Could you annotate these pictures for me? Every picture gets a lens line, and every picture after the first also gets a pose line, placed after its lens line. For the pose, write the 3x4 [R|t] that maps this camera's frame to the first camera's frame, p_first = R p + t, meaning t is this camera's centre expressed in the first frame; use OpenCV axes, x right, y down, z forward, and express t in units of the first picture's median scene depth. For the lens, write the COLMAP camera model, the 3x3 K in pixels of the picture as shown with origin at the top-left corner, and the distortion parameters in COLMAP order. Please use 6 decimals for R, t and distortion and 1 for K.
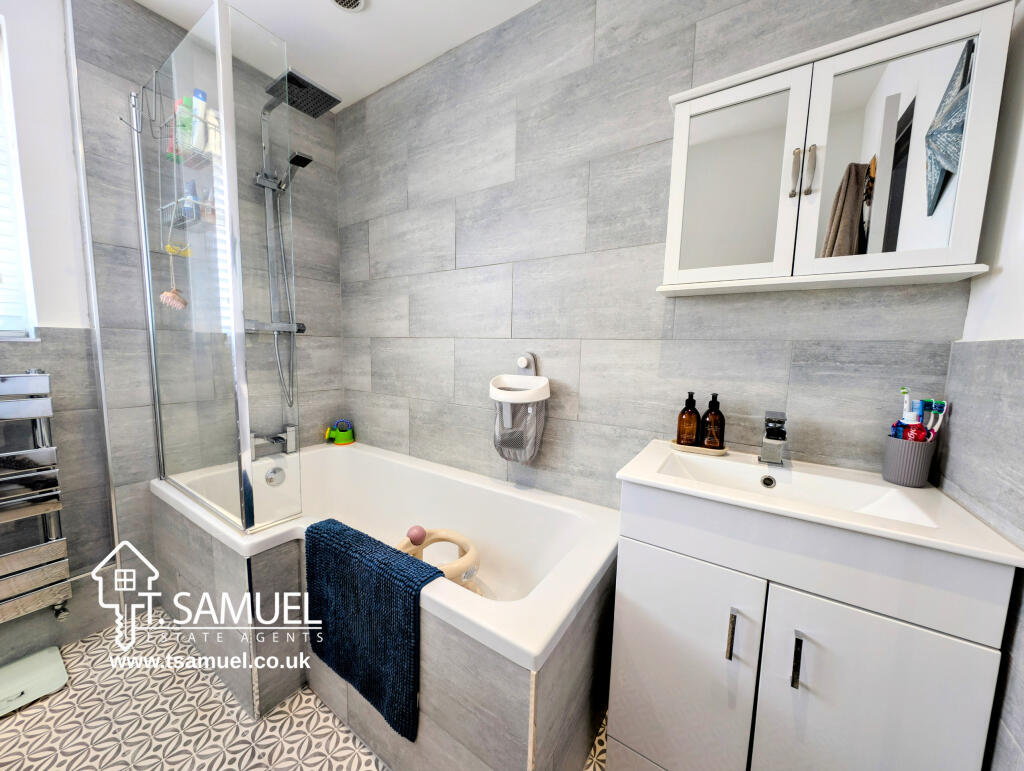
lens RADIAL K [[366.0, 0, 511.3], [0, 366.0, 384.9], [0, 0, 1]] dist [0.001645, -0.000222]
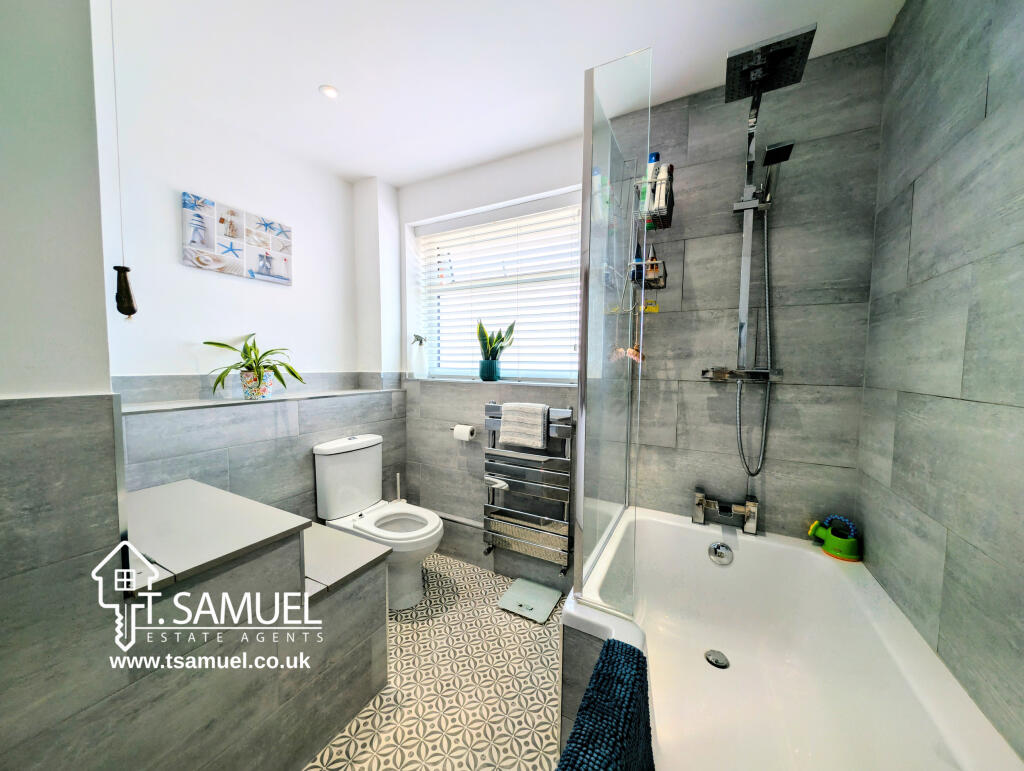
lens RADIAL K [[366.0, 0, 511.3], [0, 366.0, 384.9], [0, 0, 1]] dist [0.001645, -0.000222]
pose [[0.091596, 0.037270, -0.995099, 0.114421], [-0.113761, 0.993149, 0.026725, -0.090133], [0.989277, 0.110755, 0.095208, 0.380198]]
